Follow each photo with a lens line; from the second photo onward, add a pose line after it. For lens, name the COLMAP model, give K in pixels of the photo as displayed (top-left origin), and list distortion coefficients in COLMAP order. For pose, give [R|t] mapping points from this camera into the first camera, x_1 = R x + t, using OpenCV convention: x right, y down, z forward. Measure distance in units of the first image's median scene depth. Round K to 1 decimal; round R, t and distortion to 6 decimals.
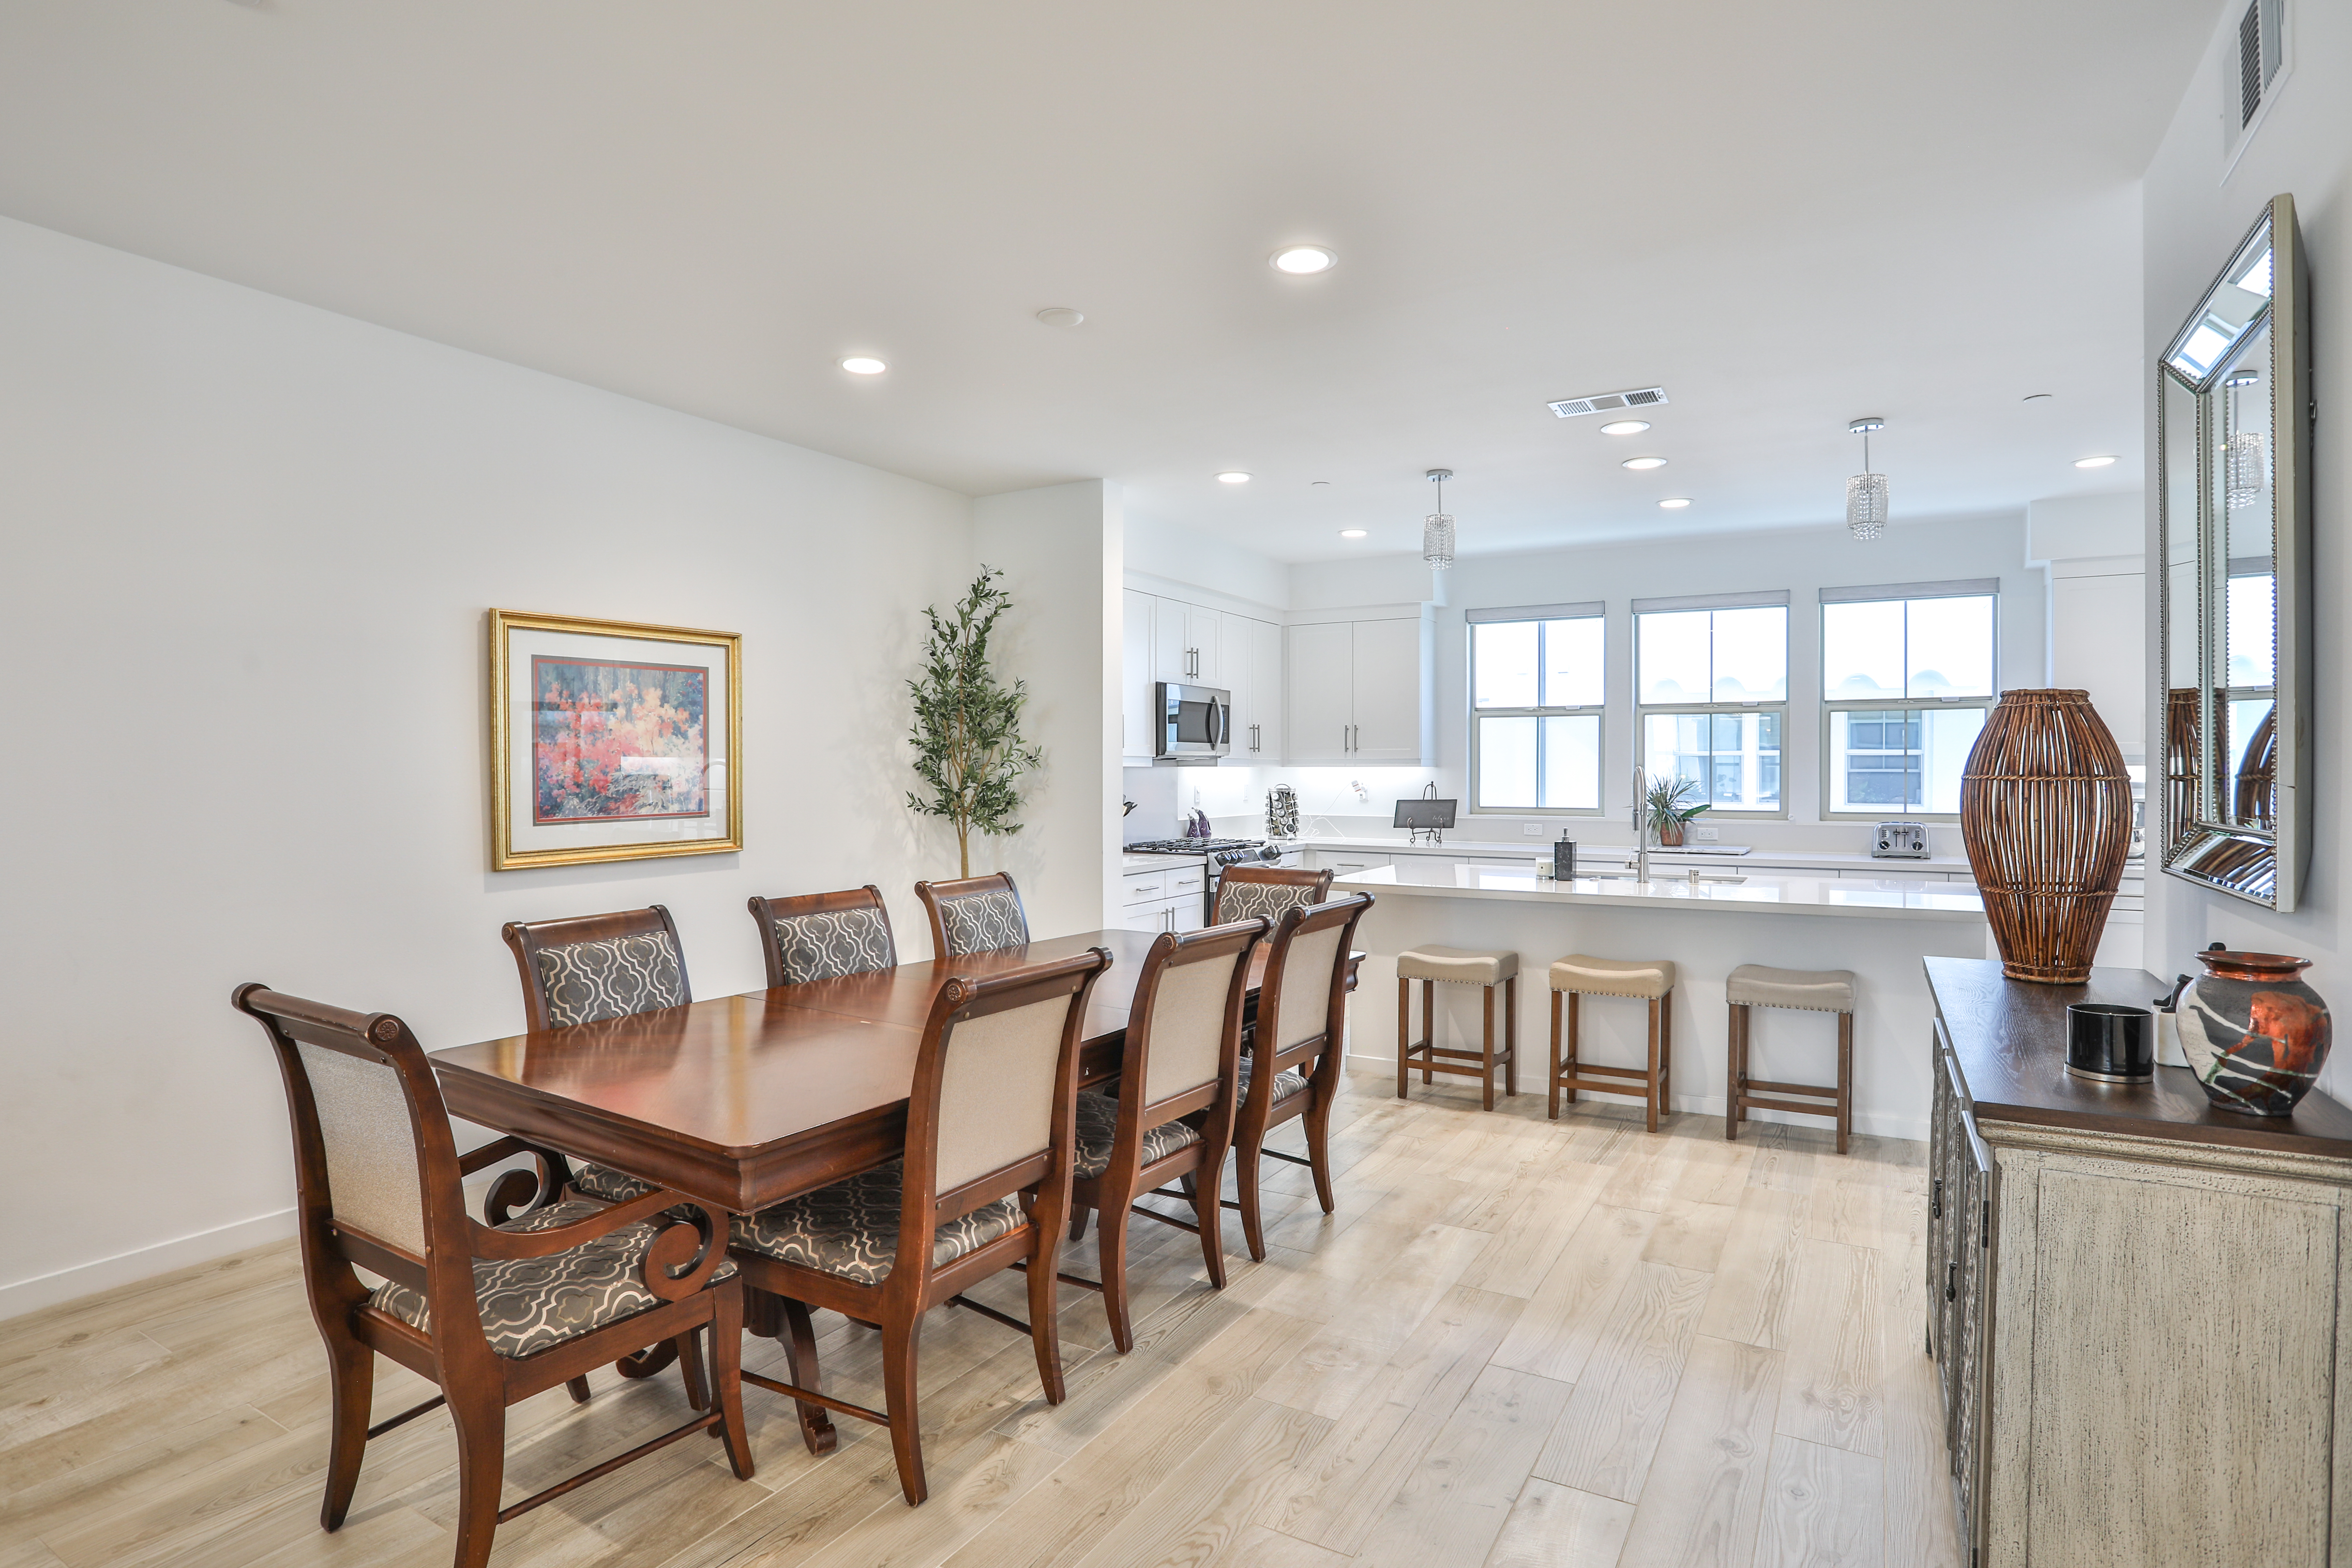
lens RADIAL K [[1213.6, 0, 1156.0], [0, 1213.6, 785.9], [0, 0, 1]] dist [-0.077481, 0.034909]
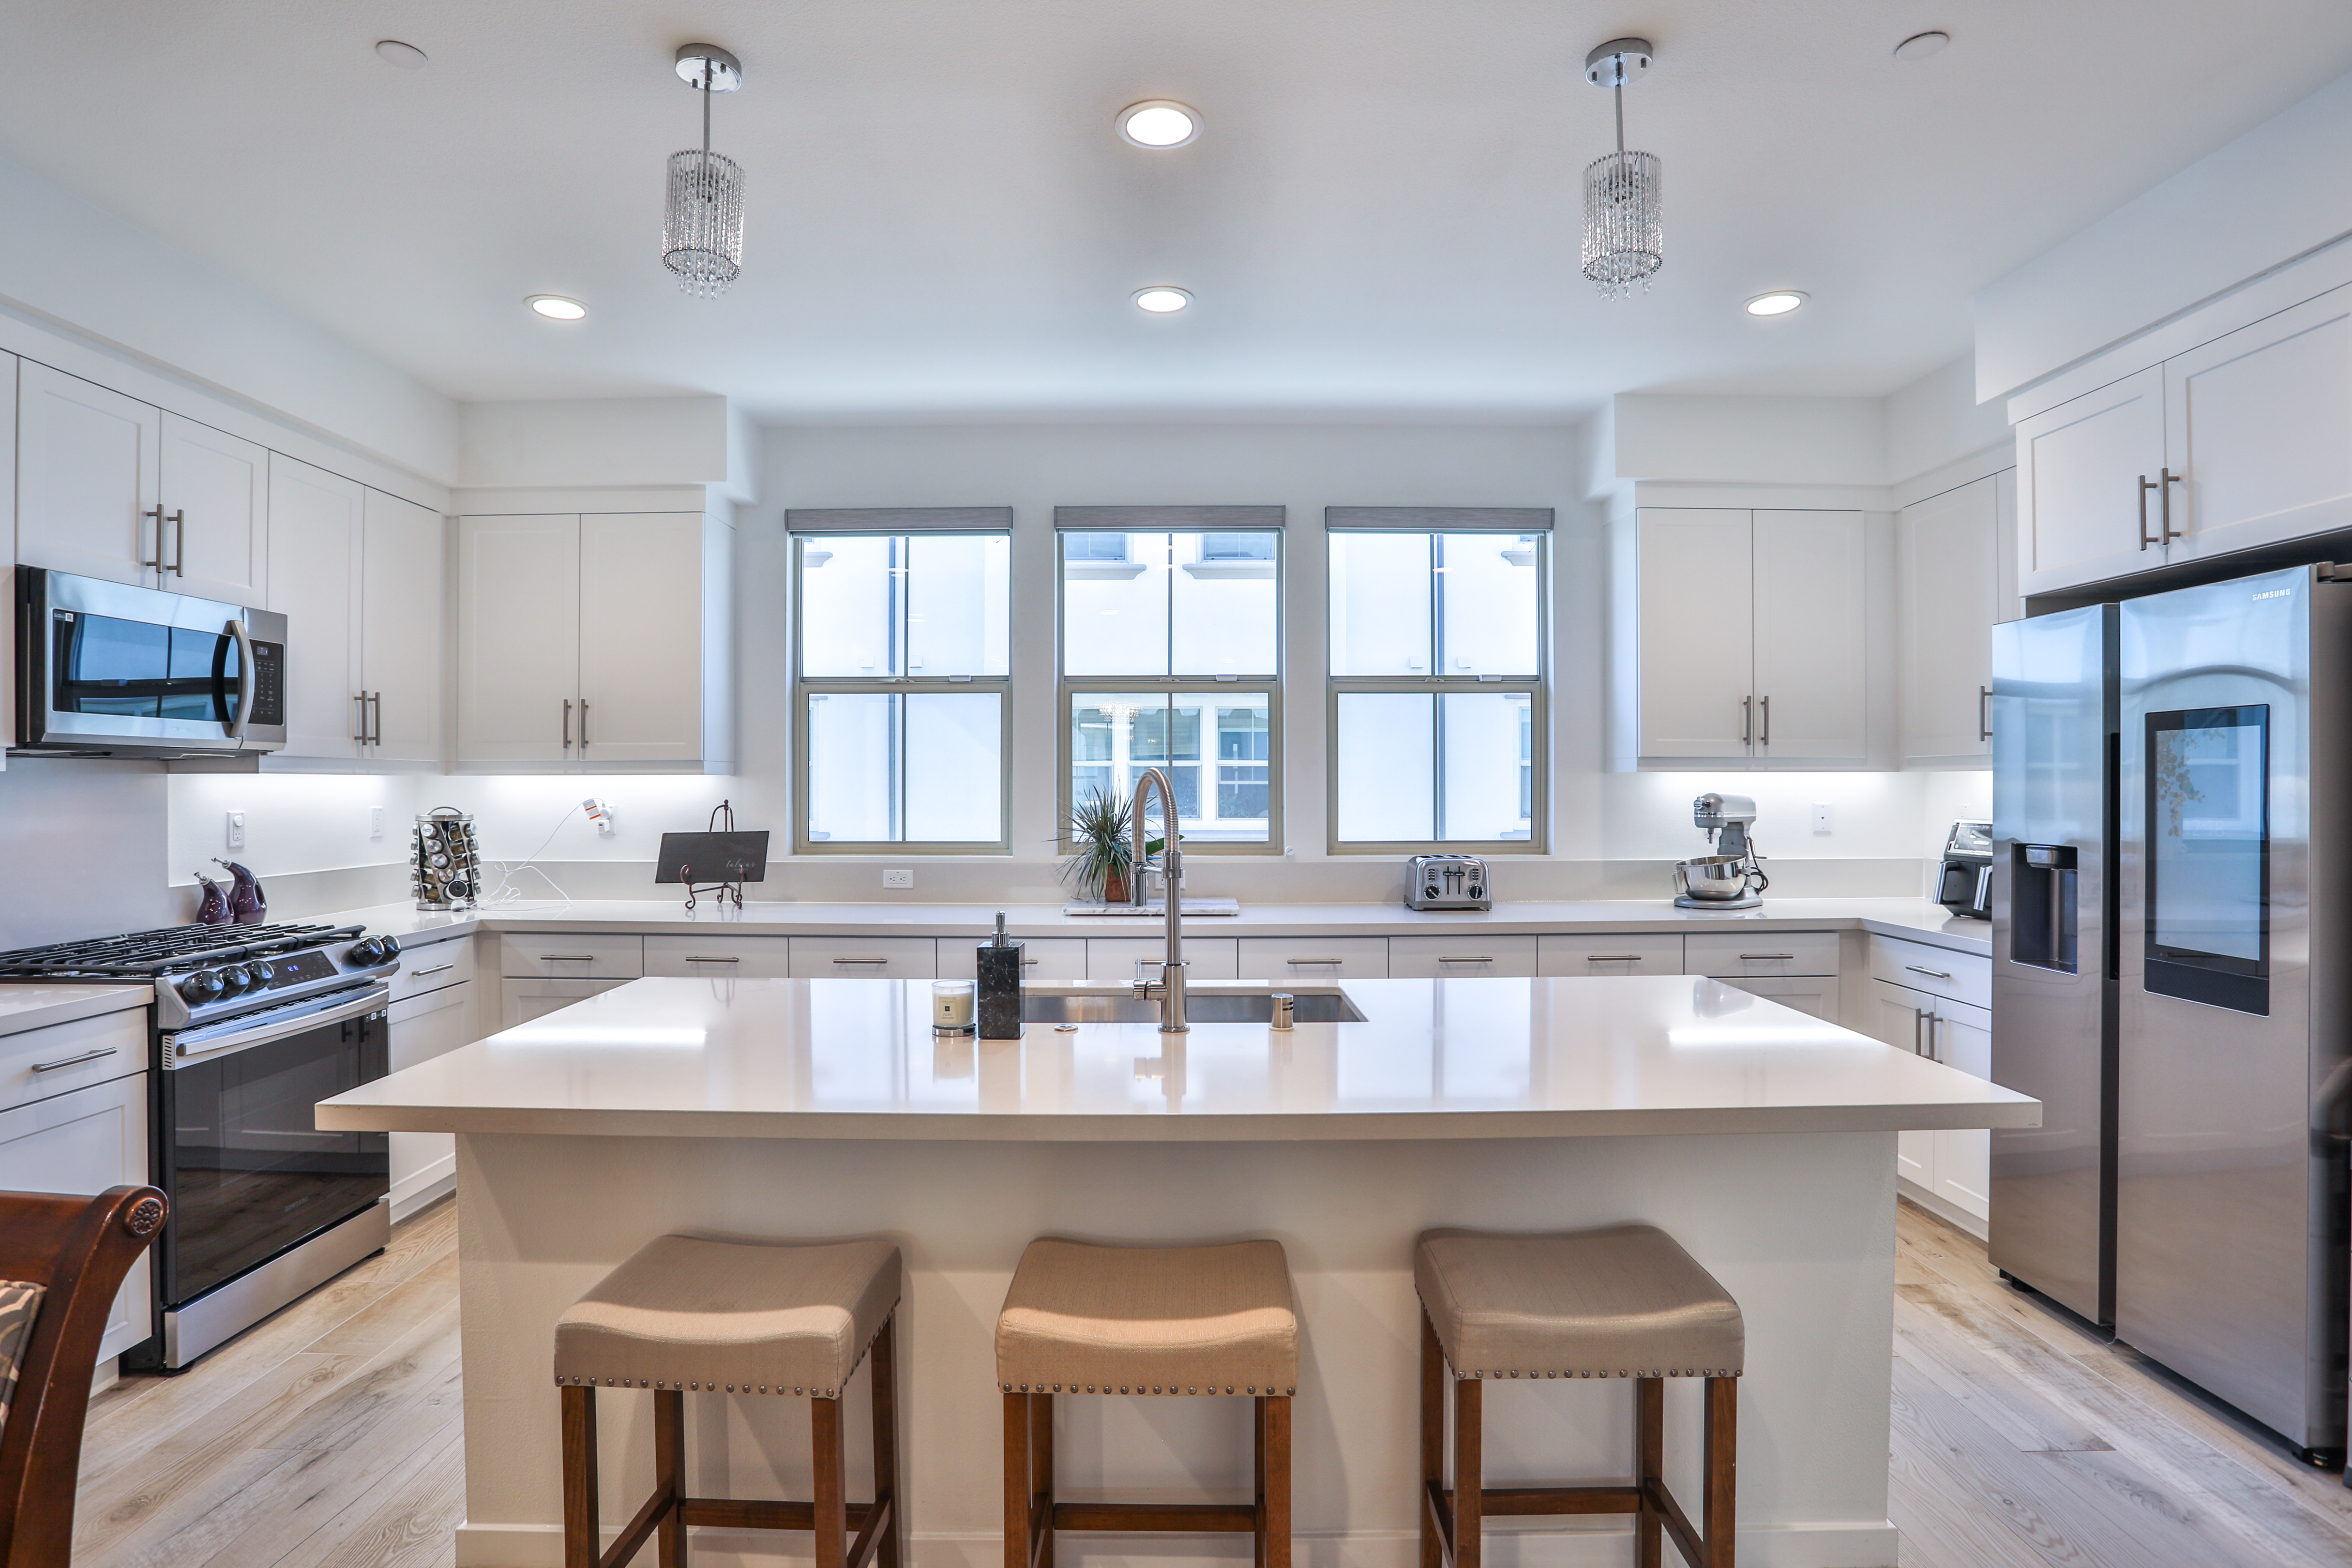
lens RADIAL K [[1213.6, 0, 1156.0], [0, 1213.6, 785.9], [0, 0, 1]] dist [-0.077481, 0.034909]
pose [[0.860558, -0.001255, 0.509350, 0.155417], [0.007172, 0.999928, -0.009654, -0.004800], [-0.509301, 0.011961, 0.860505, 0.554608]]
